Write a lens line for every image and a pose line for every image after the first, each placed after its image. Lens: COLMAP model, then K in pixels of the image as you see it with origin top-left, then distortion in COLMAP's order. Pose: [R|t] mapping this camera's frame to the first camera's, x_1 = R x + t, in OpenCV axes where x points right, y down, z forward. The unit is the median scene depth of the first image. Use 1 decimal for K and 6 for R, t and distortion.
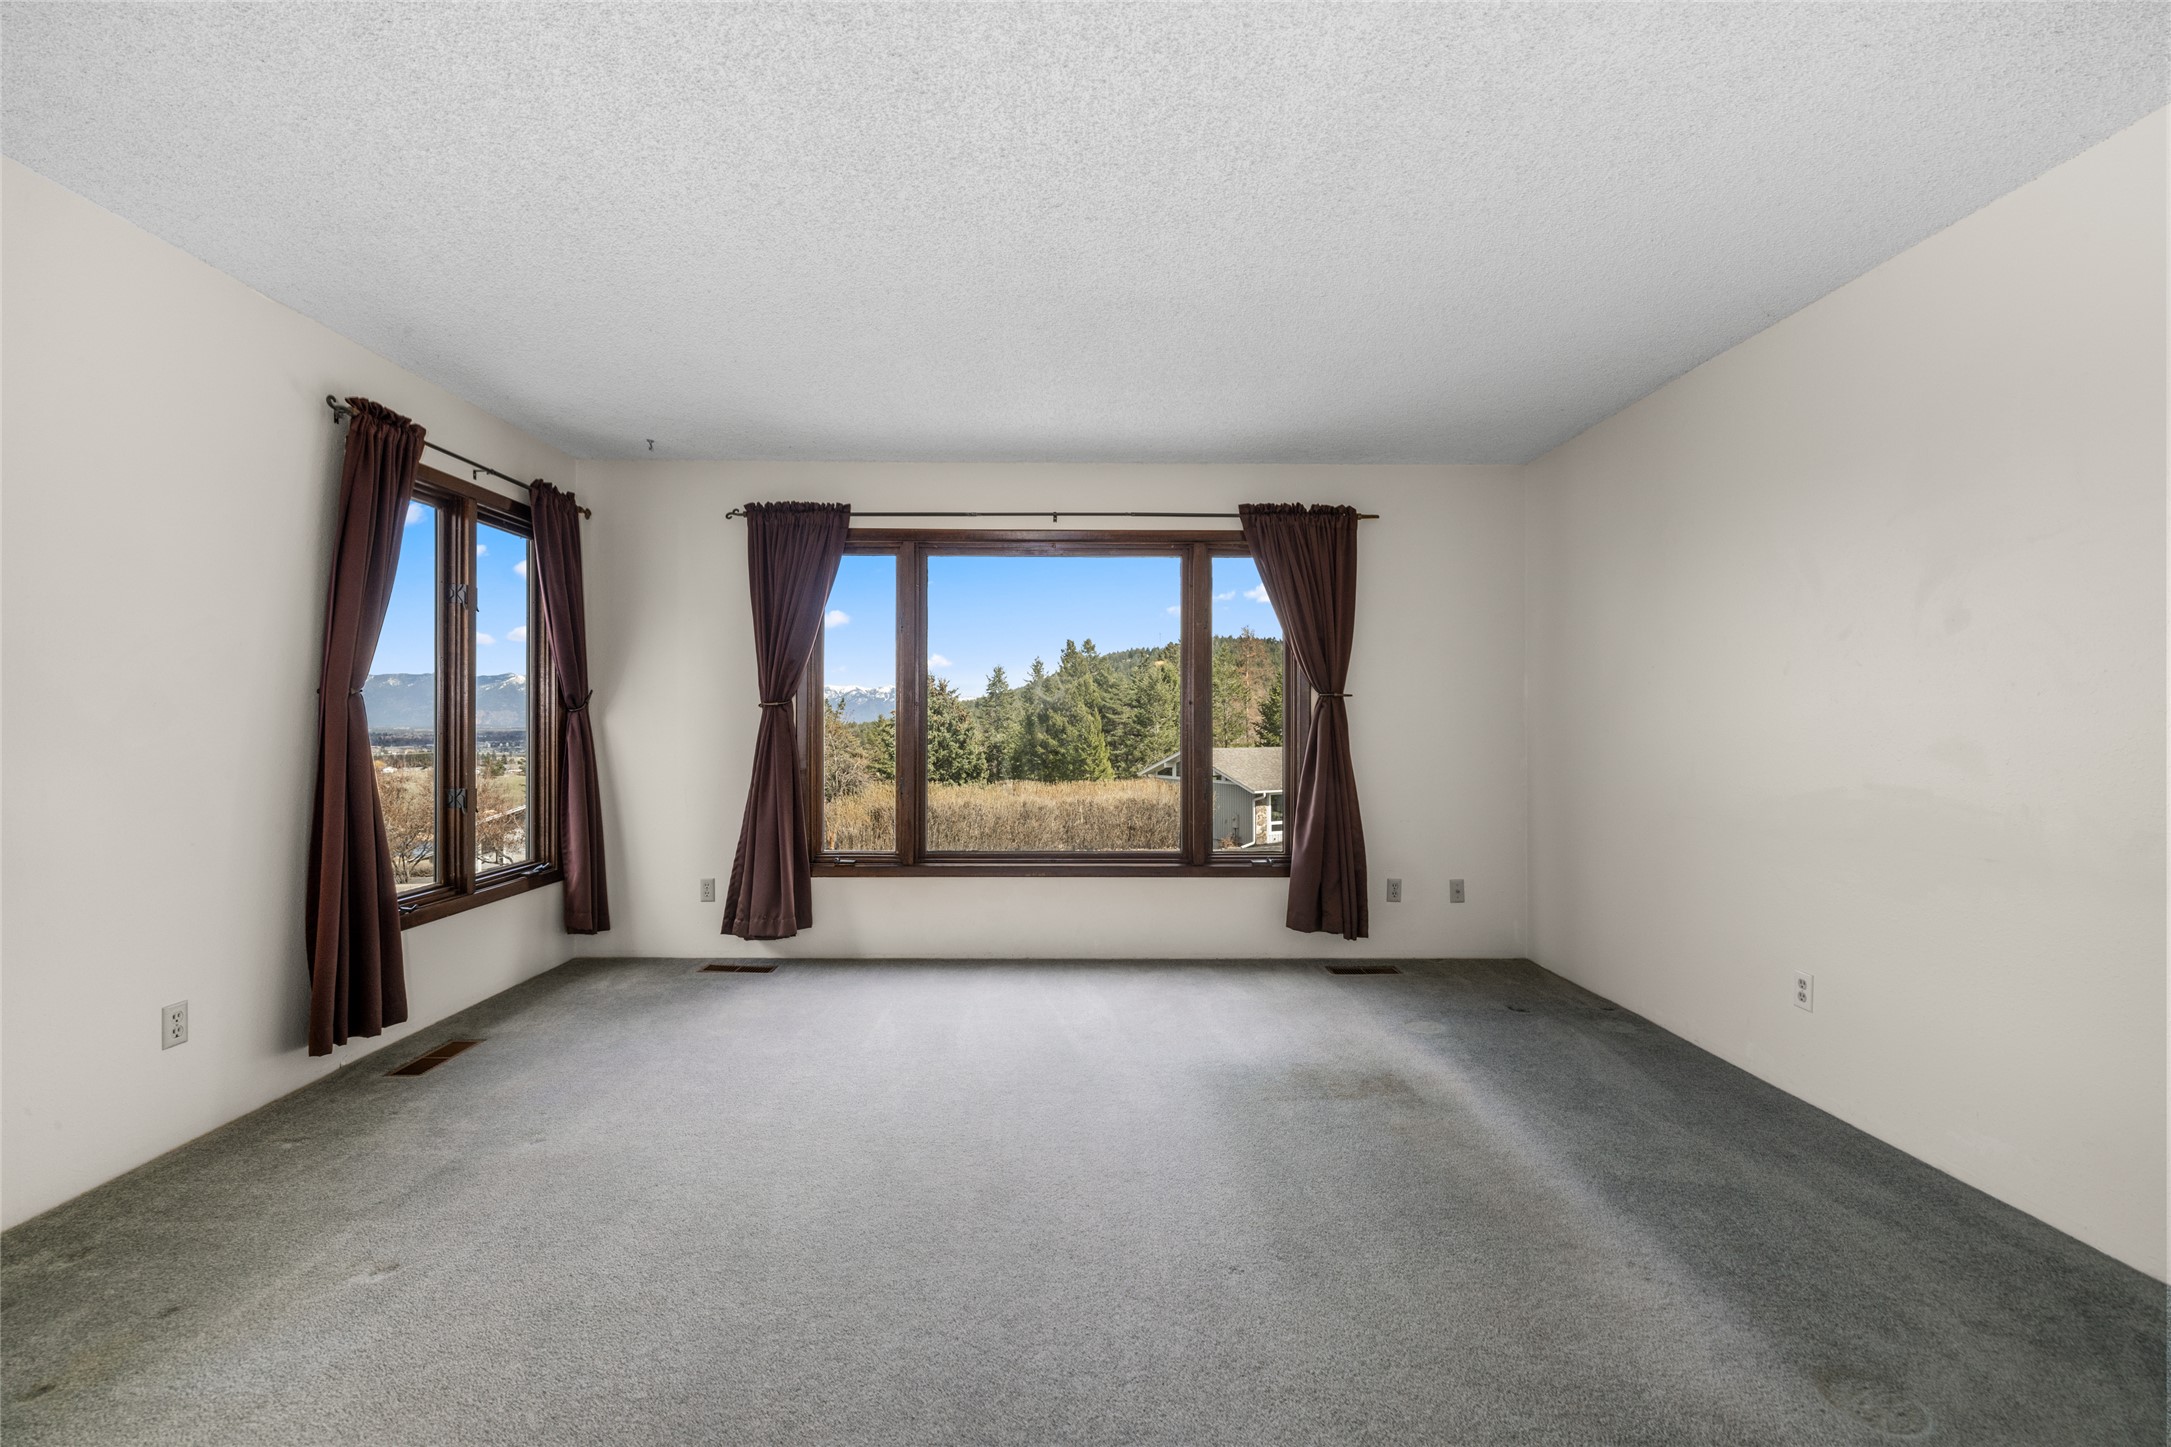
lens RADIAL K [[930.6, 0, 1079.2], [0, 930.6, 705.1], [0, 0, 1]] dist [0.000815, -0.000004]
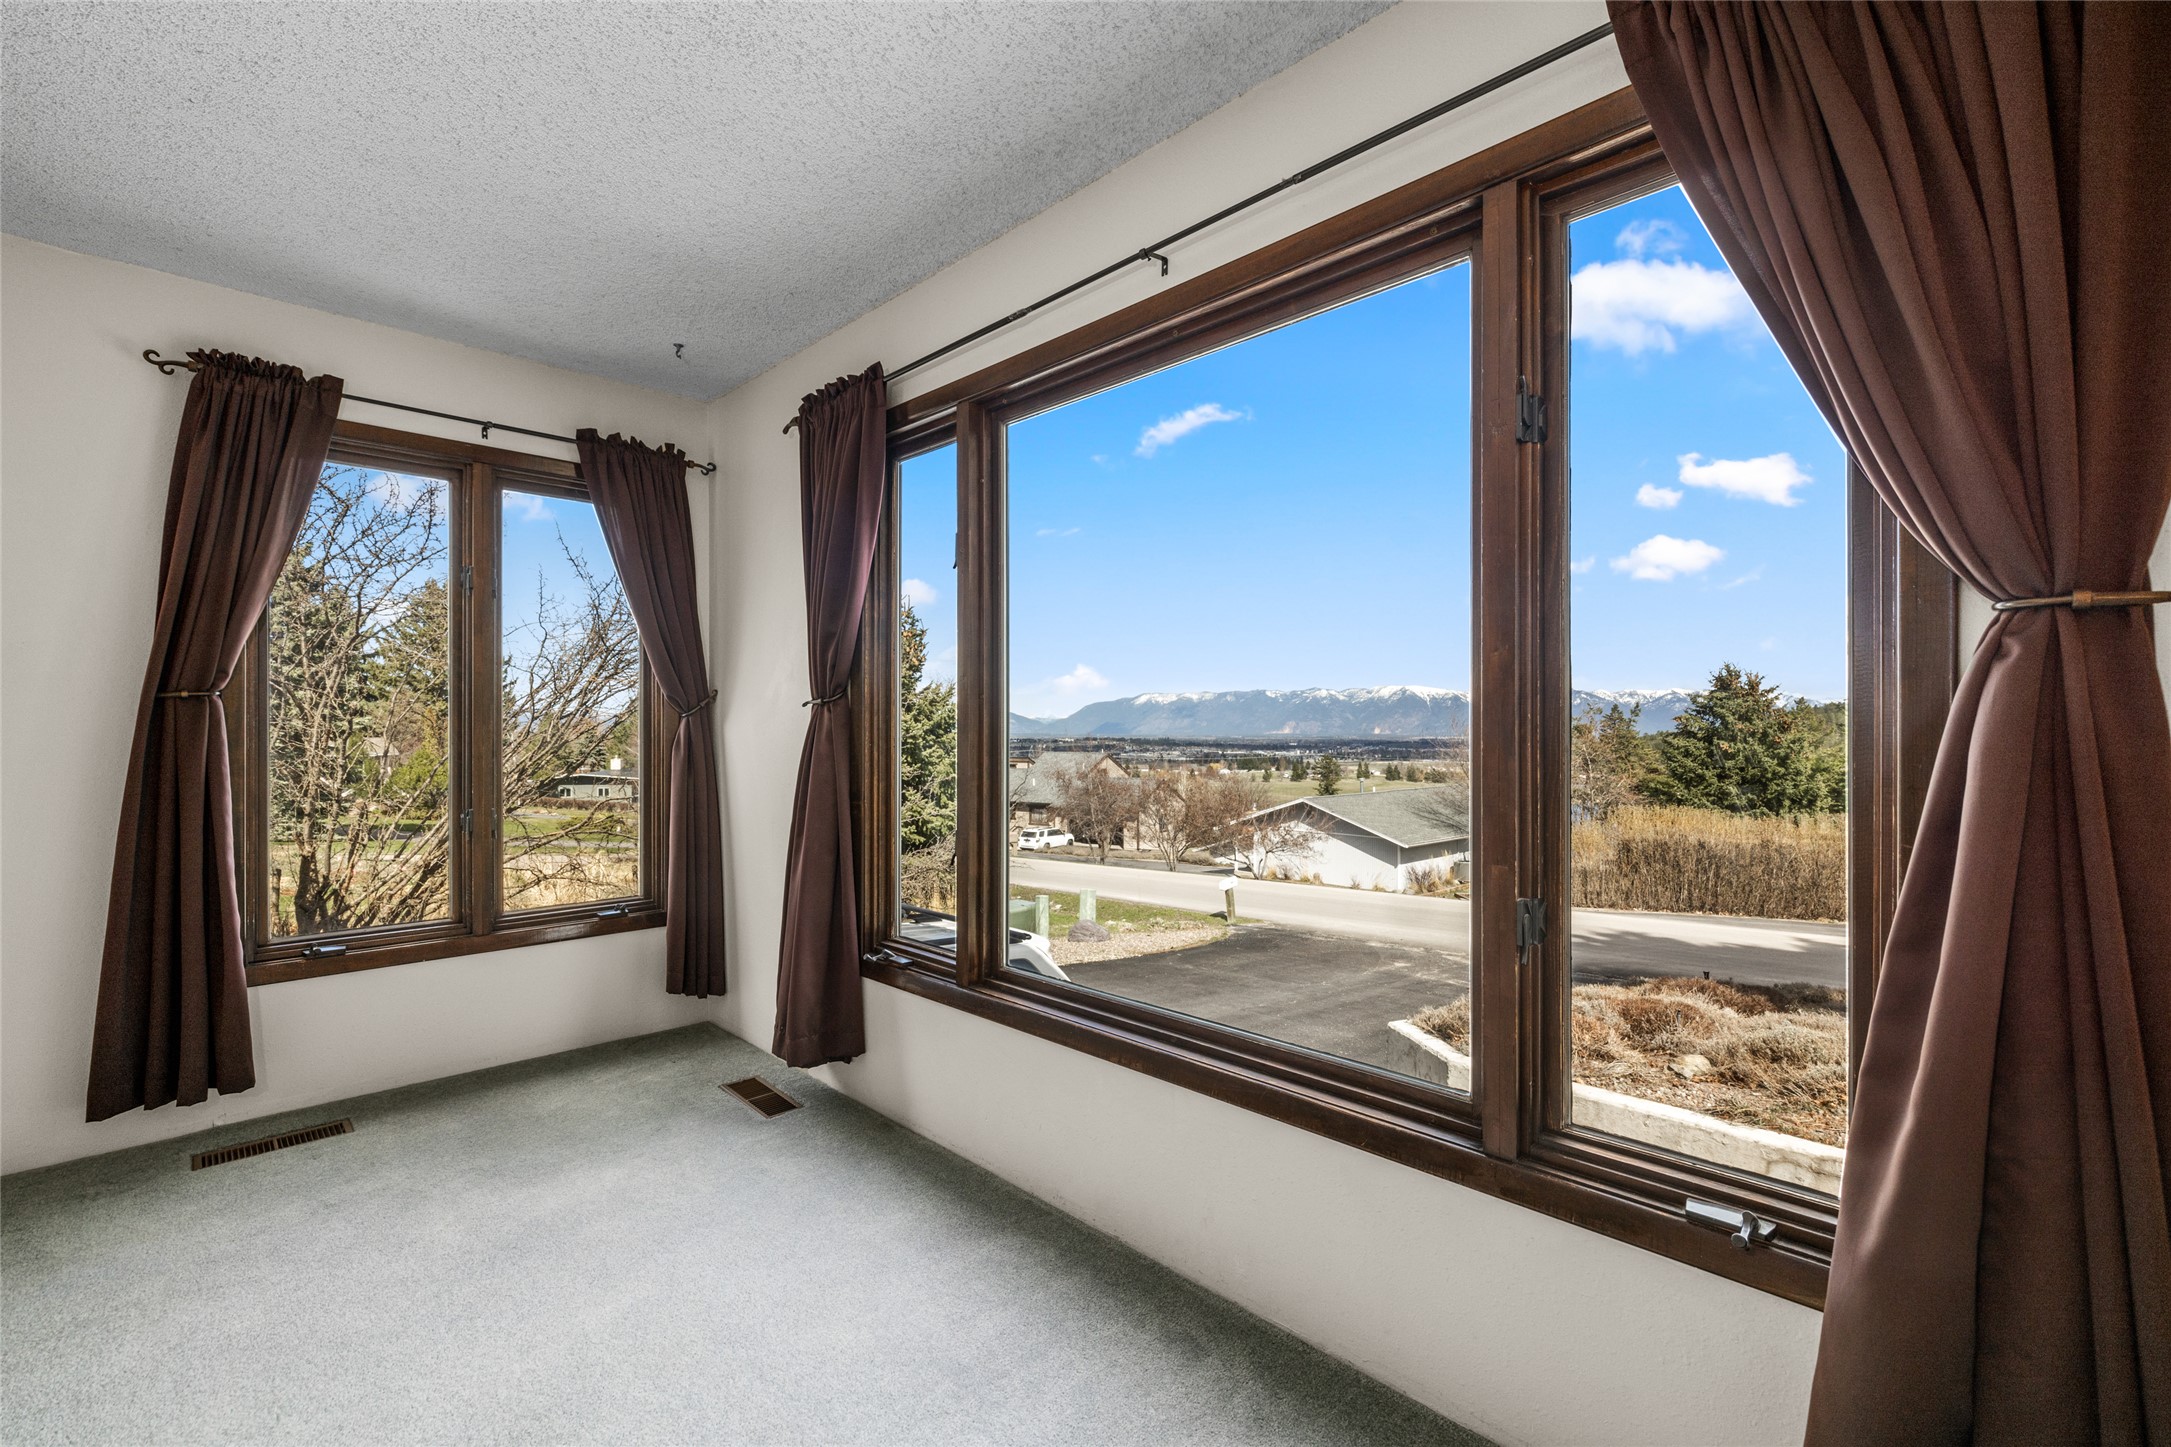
lens RADIAL K [[930.6, 0, 1093.8], [0, 930.6, 730.5], [0, 0, 1]] dist [0.000815, -0.000004]
pose [[0.693107, -0.001020, -0.720834, 0.270951], [0.013596, 0.999840, 0.011659, 0.013180], [0.720706, -0.017882, 0.693010, 0.670603]]
